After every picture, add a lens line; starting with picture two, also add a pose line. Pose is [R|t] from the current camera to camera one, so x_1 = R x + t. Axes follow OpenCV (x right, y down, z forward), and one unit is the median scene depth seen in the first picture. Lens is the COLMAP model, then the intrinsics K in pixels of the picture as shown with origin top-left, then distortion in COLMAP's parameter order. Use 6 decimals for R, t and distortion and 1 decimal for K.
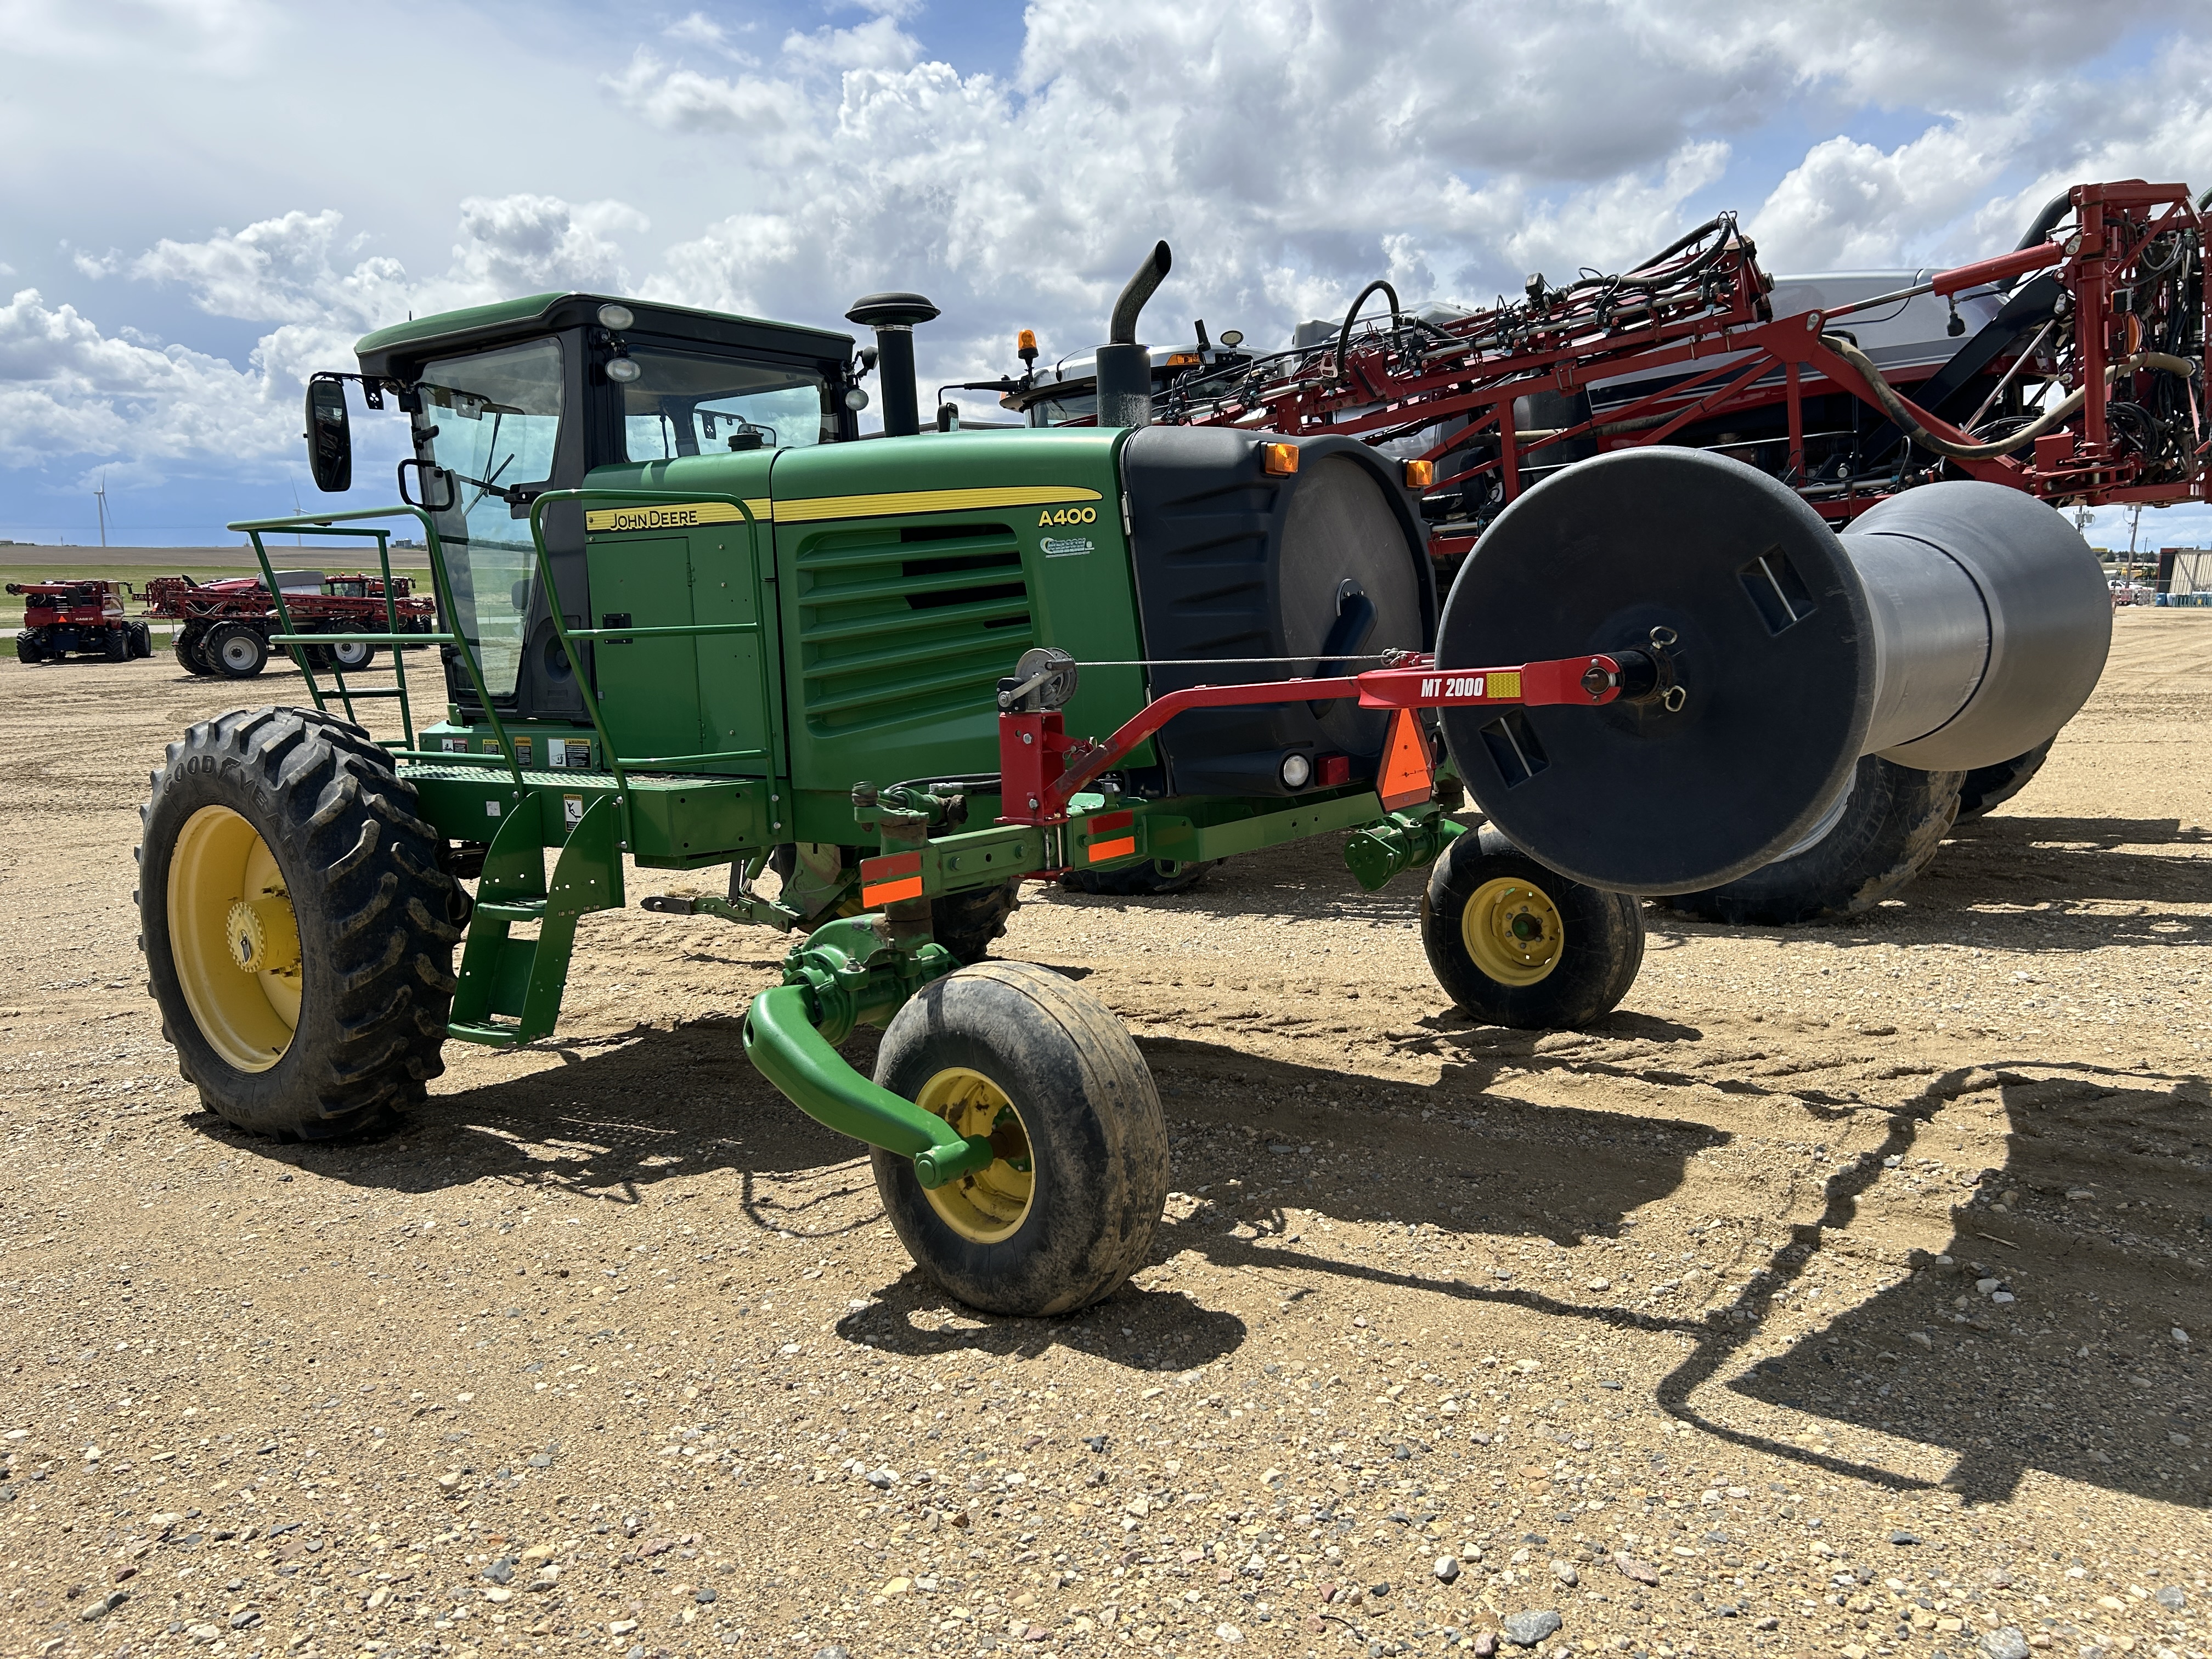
lens RADIAL K [[1690.3, 0, 1098.5], [0, 1690.3, 816.7], [0, 0, 1]] dist [0.043404, -0.036760]
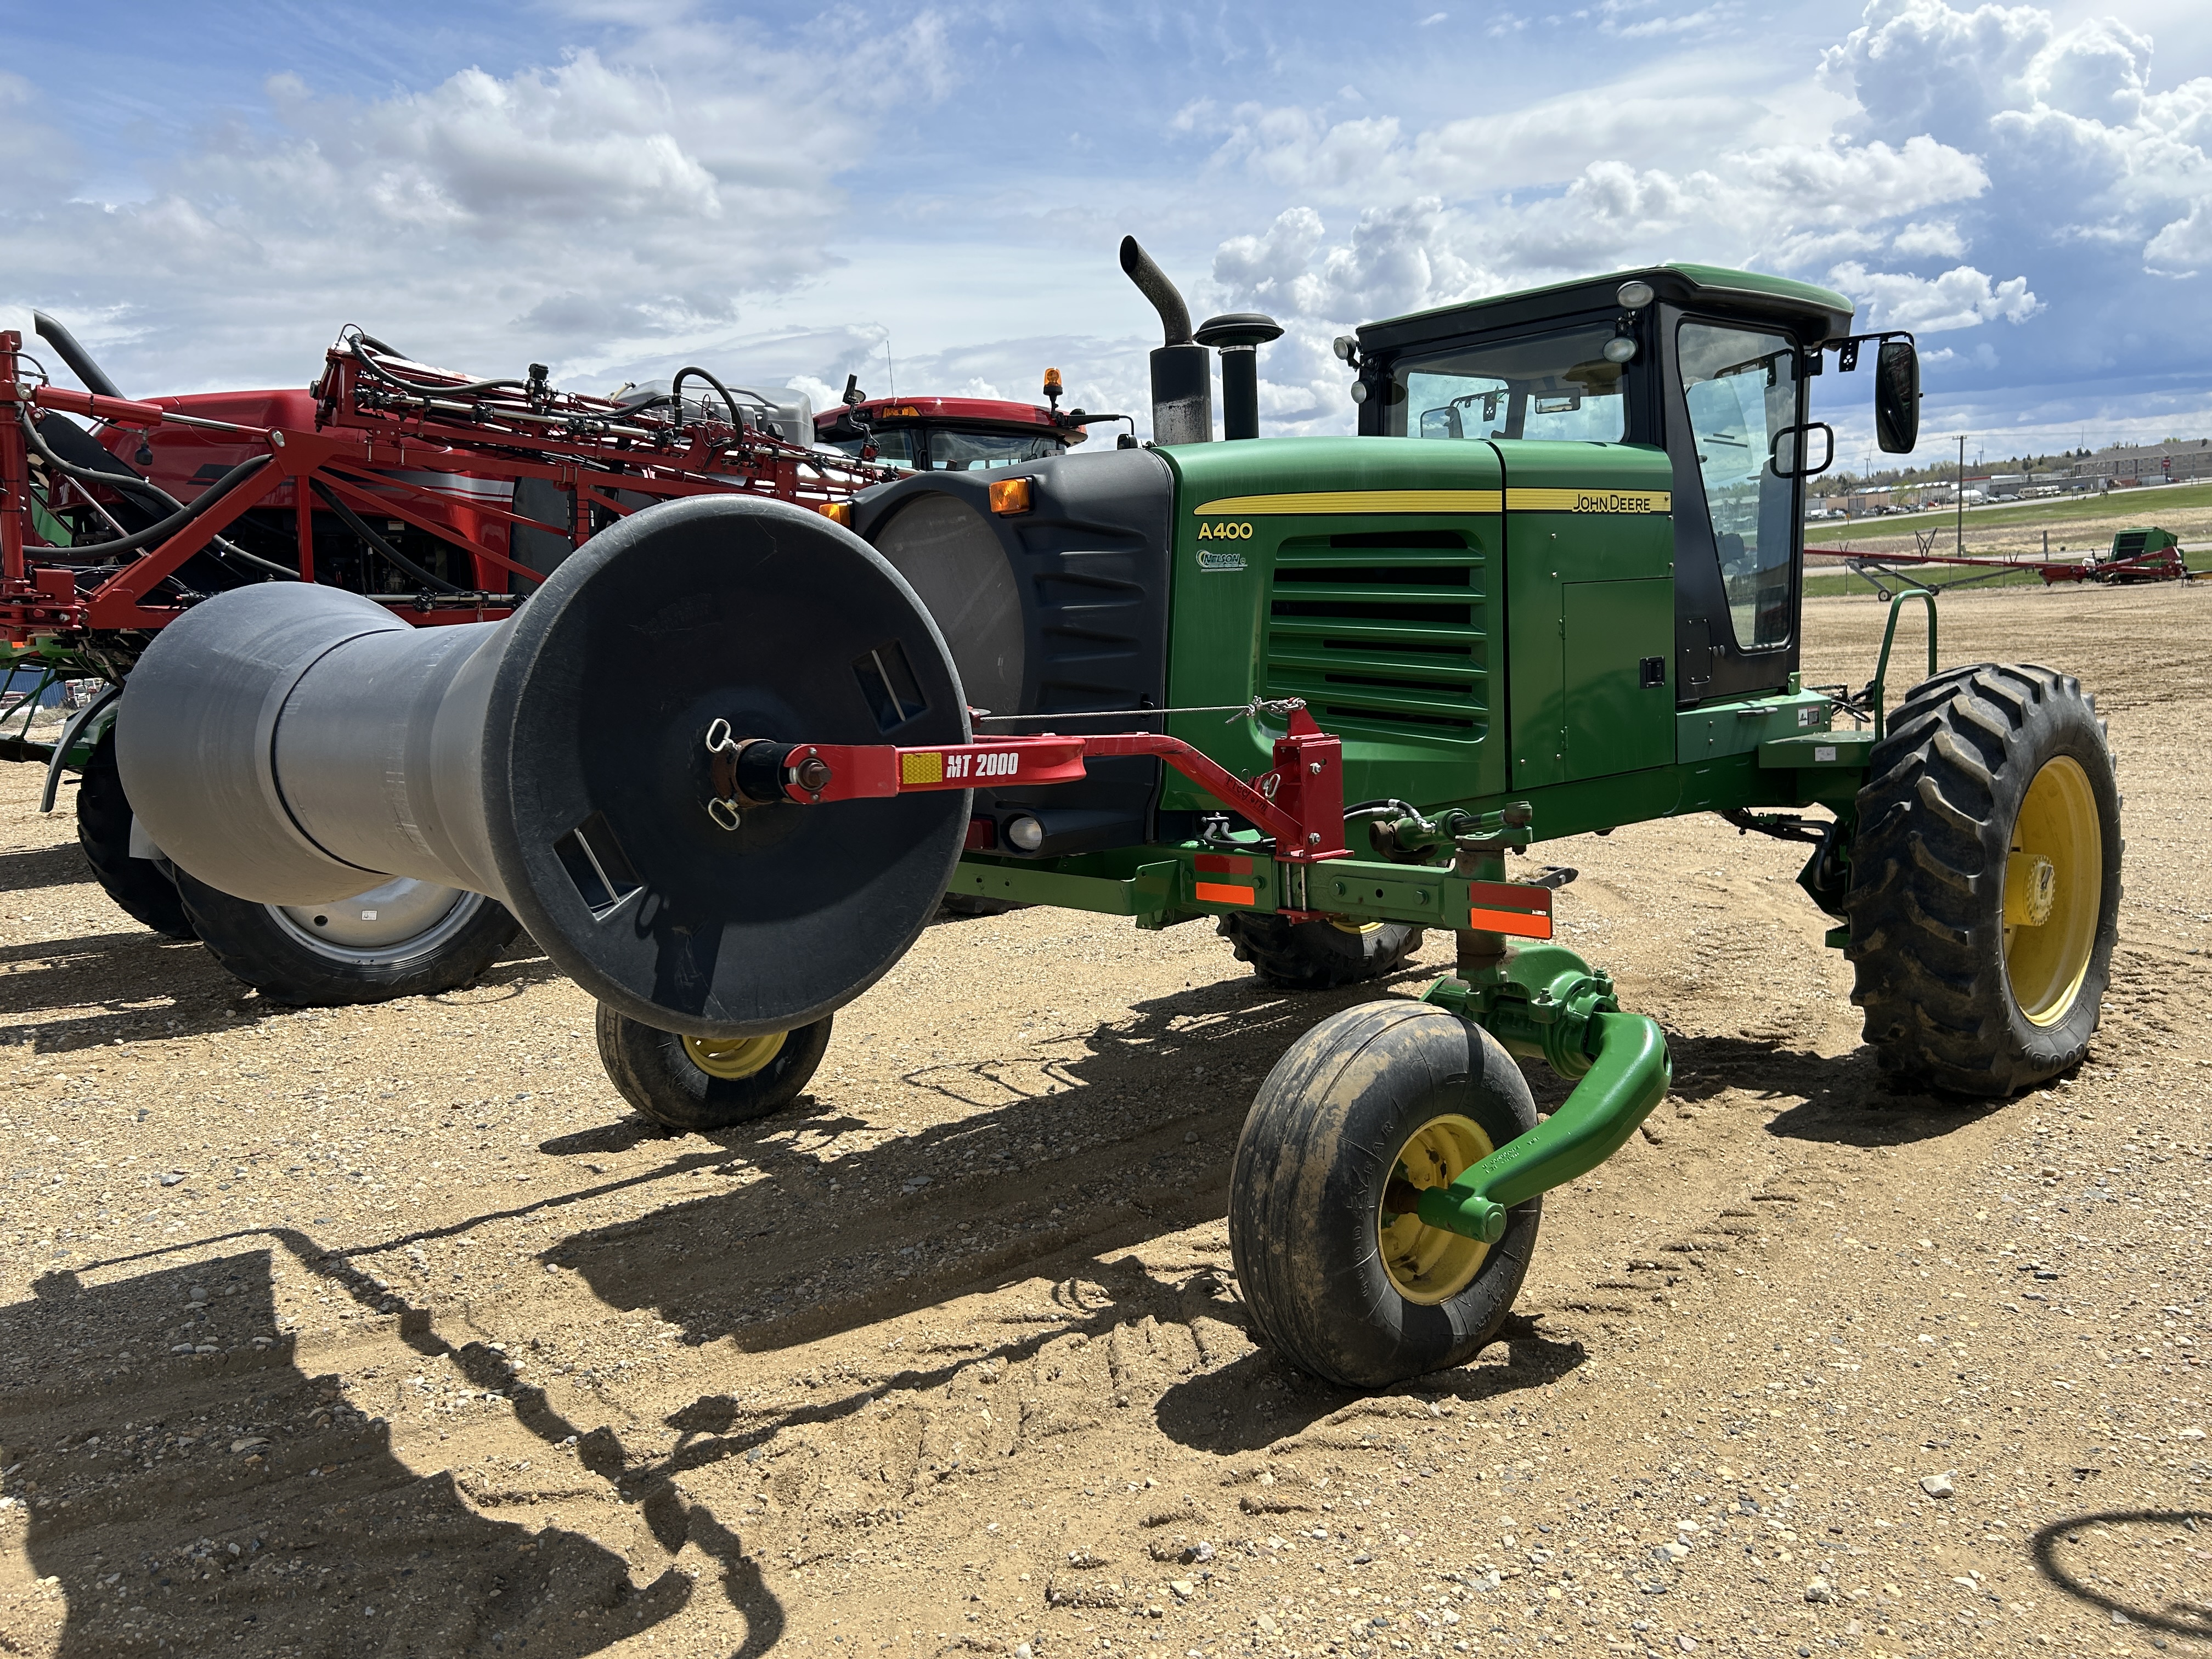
lens RADIAL K [[1690.3, 0, 1098.5], [0, 1690.3, 816.7], [0, 0, 1]] dist [0.043404, -0.036760]
pose [[-0.154389, 0.182777, -0.970957, 1.155579], [-0.081021, 0.977087, 0.196814, -0.252932], [0.984683, 0.109053, -0.136043, 1.354804]]
